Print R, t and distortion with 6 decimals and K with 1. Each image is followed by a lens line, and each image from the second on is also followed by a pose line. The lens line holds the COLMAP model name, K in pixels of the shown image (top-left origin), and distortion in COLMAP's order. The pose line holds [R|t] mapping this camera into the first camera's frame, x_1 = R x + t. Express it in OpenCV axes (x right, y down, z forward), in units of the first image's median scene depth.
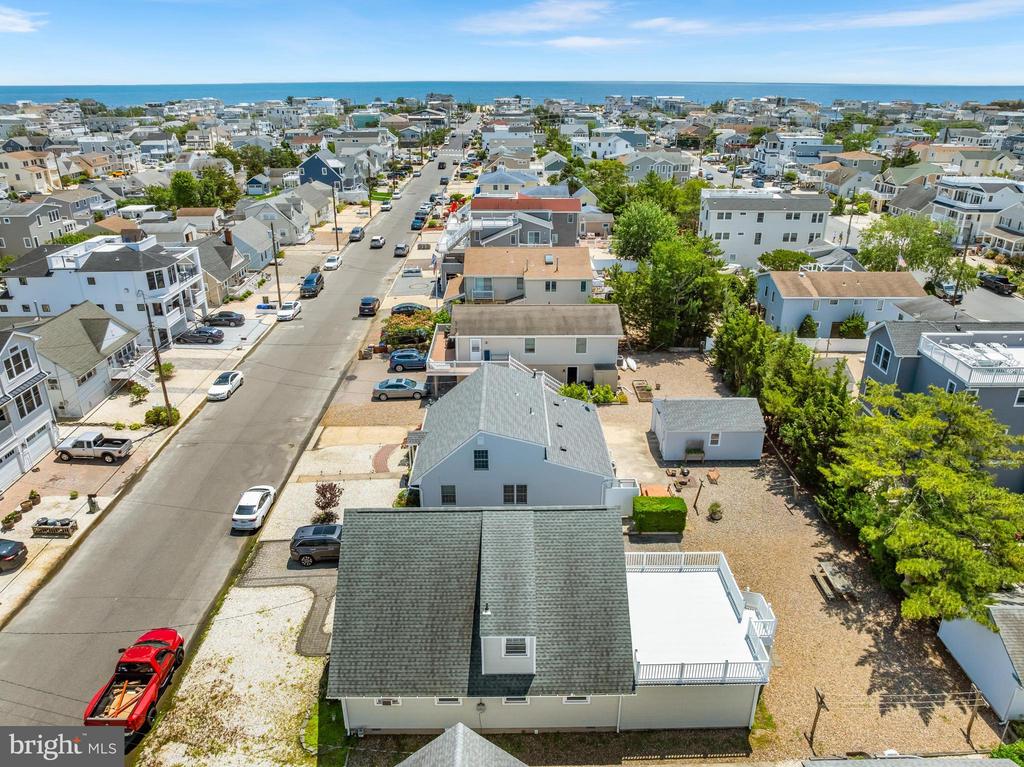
lens RADIAL K [[721.2, 0, 513.4], [0, 721.2, 384.3], [0, 0, 1]] dist [-0.044394, 0.014291]
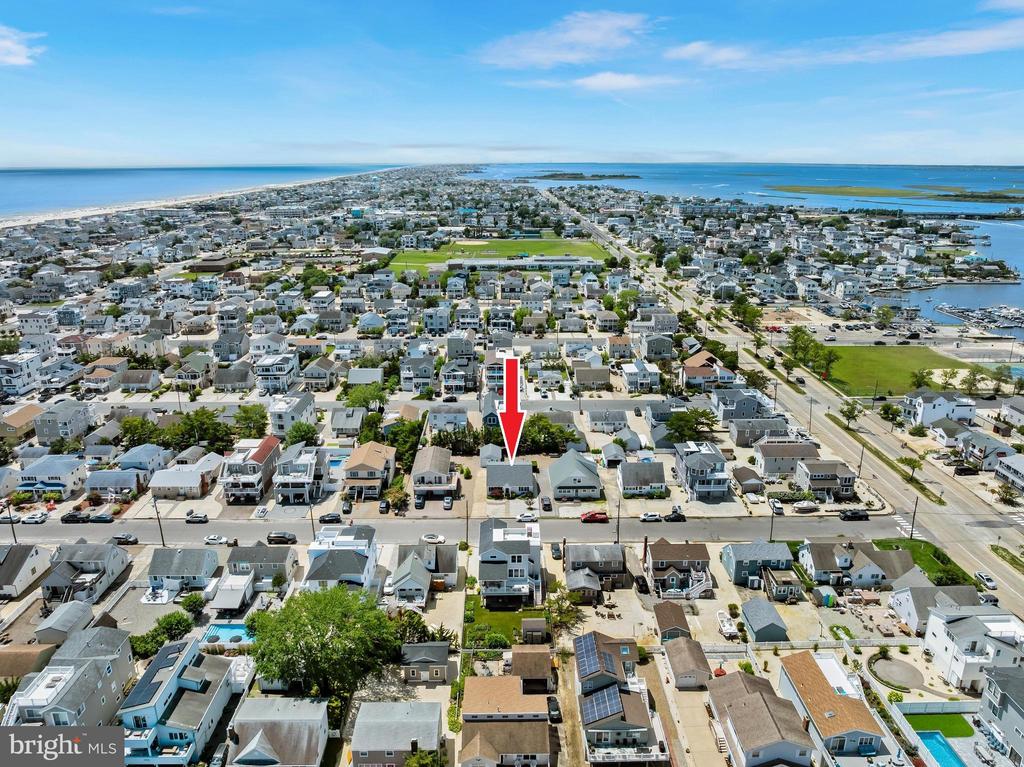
lens RADIAL K [[719.1, 0, 512.0], [0, 719.1, 383.5], [0, 0, 1]] dist [-0.001183, -0.100328]
pose [[-0.007939, -0.298978, 0.954227, -2.212560], [0.393422, 0.876365, 0.277855, -0.882760], [-0.919324, 0.377620, 0.110667, 0.279393]]
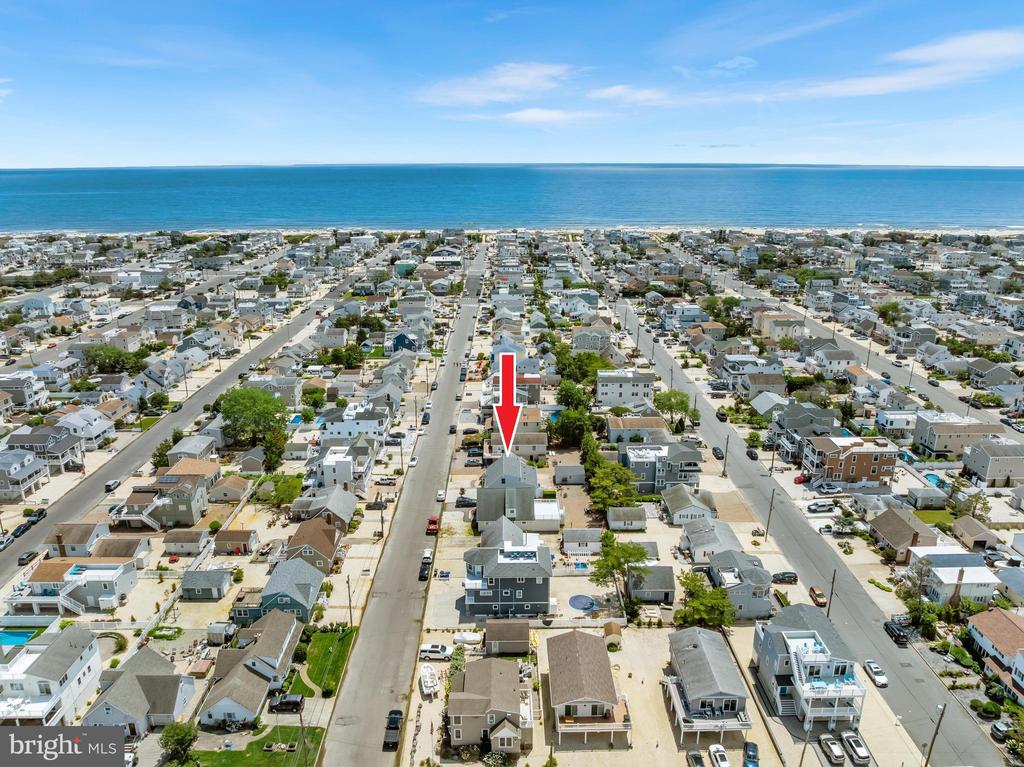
lens RADIAL K [[721.2, 0, 513.4], [0, 721.2, 384.3], [0, 0, 1]] dist [-0.044394, 0.014291]
pose [[0.999994, -0.003073, 0.001733, 0.002548], [0.003232, 0.994929, -0.100531, -0.014040], [-0.001415, 0.100536, 0.994932, -1.741922]]
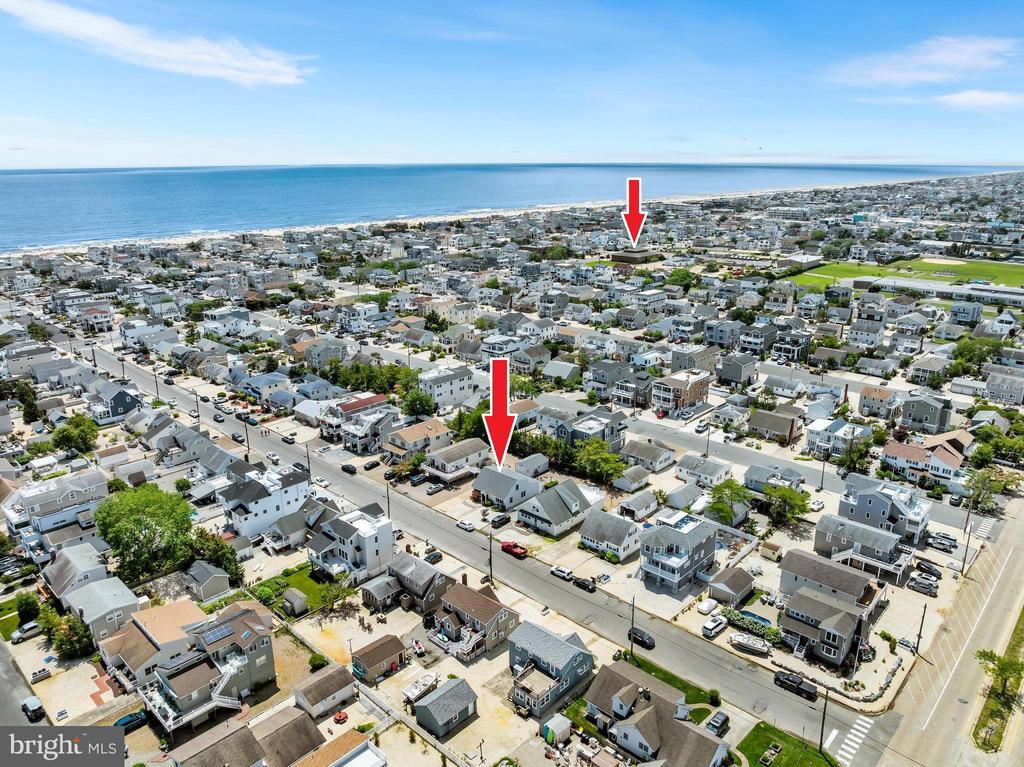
lens RADIAL K [[721.2, 0, 513.4], [0, 721.2, 384.3], [0, 0, 1]] dist [-0.044394, 0.014291]
pose [[0.689058, -0.219086, 0.690797, -1.530419], [0.288606, 0.957319, 0.015734, -0.287913], [-0.664760, 0.188527, 0.722878, -1.099795]]
